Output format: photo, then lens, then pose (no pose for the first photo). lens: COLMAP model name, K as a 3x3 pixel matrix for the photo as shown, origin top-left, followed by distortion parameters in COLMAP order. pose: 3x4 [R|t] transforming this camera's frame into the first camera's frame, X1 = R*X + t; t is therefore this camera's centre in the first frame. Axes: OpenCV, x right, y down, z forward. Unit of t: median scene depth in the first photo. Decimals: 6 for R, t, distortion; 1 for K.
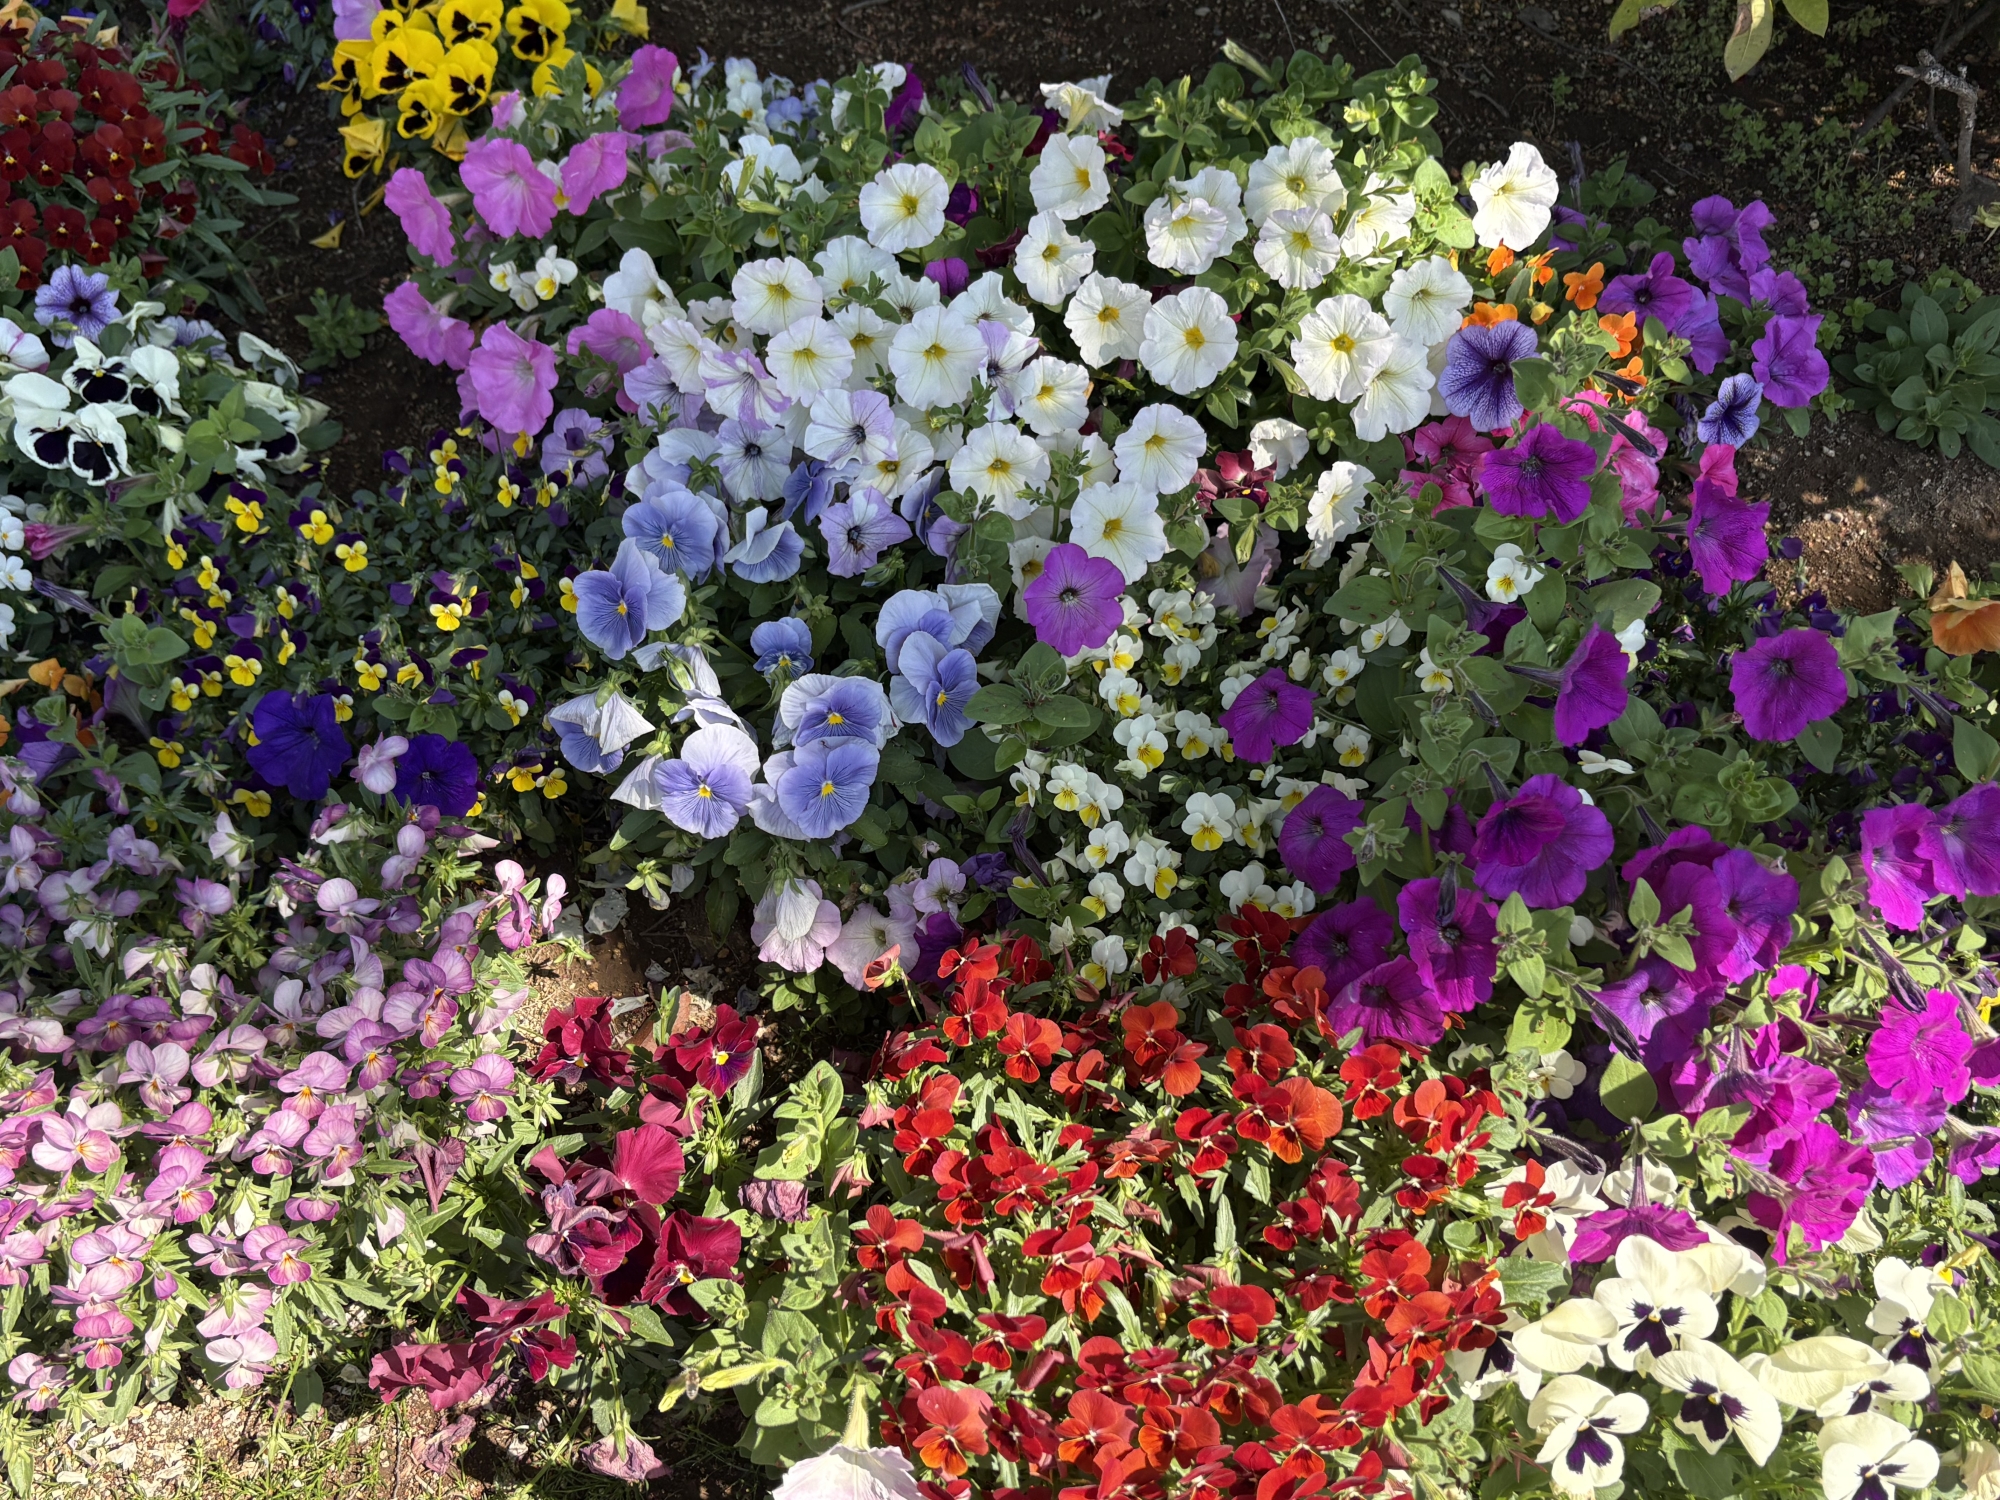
lens RADIAL K [[1852.0, 0, 1000.0], [0, 1852.0, 750.0], [0, 0, 1]] dist [0.036061, -0.015509]
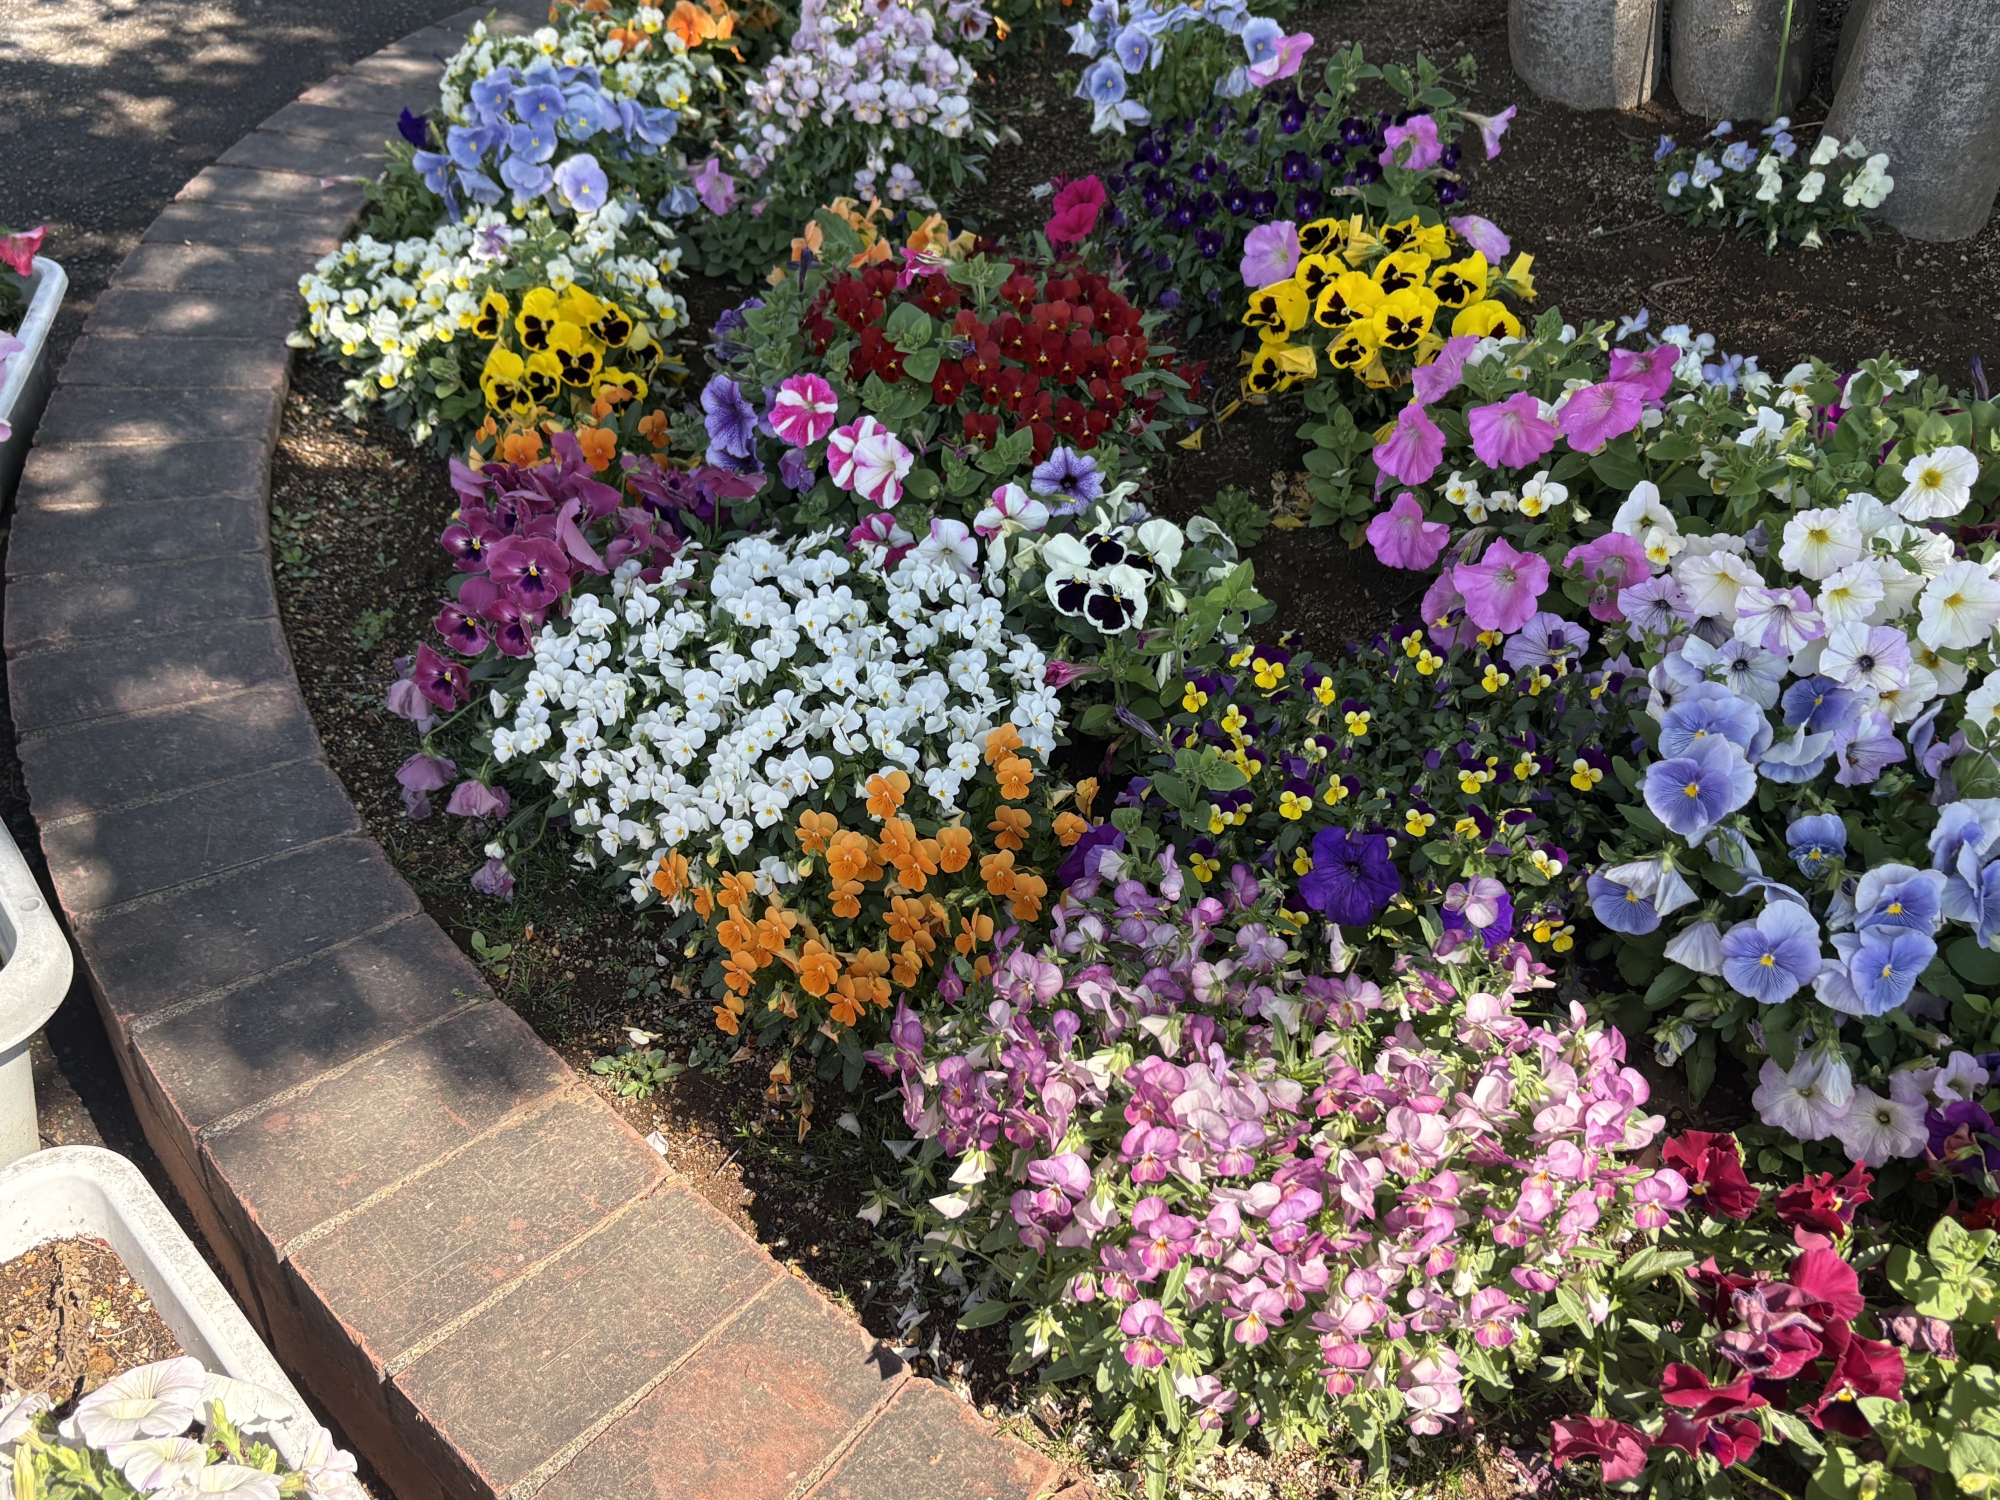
lens RADIAL K [[1852.0, 0, 1000.0], [0, 1852.0, 750.0], [0, 0, 1]] dist [0.036061, -0.015509]
pose [[0.990187, 0.117214, -0.076099, -0.490877], [-0.125597, 0.985184, -0.116782, 0.077533], [0.061283, 0.125194, 0.990238, -0.143130]]
